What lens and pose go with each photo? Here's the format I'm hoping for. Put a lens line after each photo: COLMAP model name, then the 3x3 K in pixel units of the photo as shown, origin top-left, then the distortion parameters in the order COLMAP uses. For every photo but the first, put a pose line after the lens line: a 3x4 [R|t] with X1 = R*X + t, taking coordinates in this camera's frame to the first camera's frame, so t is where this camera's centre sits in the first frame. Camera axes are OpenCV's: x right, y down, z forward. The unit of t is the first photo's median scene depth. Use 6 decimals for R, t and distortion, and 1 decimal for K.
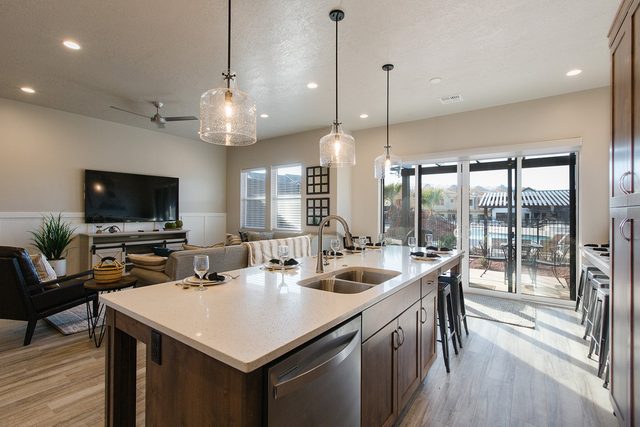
lens RADIAL K [[291.9, 0, 314.9], [0, 291.9, 214.0], [0, 0, 1]] dist [0.000970, 0.000036]
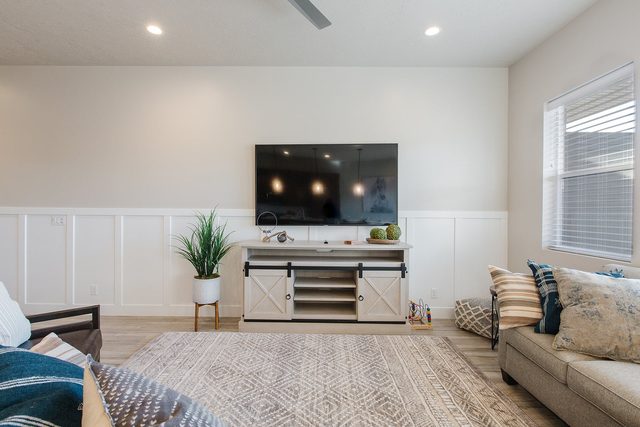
lens RADIAL K [[291.9, 0, 314.9], [0, 291.9, 214.0], [0, 0, 1]] dist [0.000970, 0.000036]
pose [[0.585014, 0.004667, -0.811010, -0.134090], [-0.007246, 0.999974, 0.000527, 0.002634], [0.810991, 0.005568, 0.585032, 0.614552]]
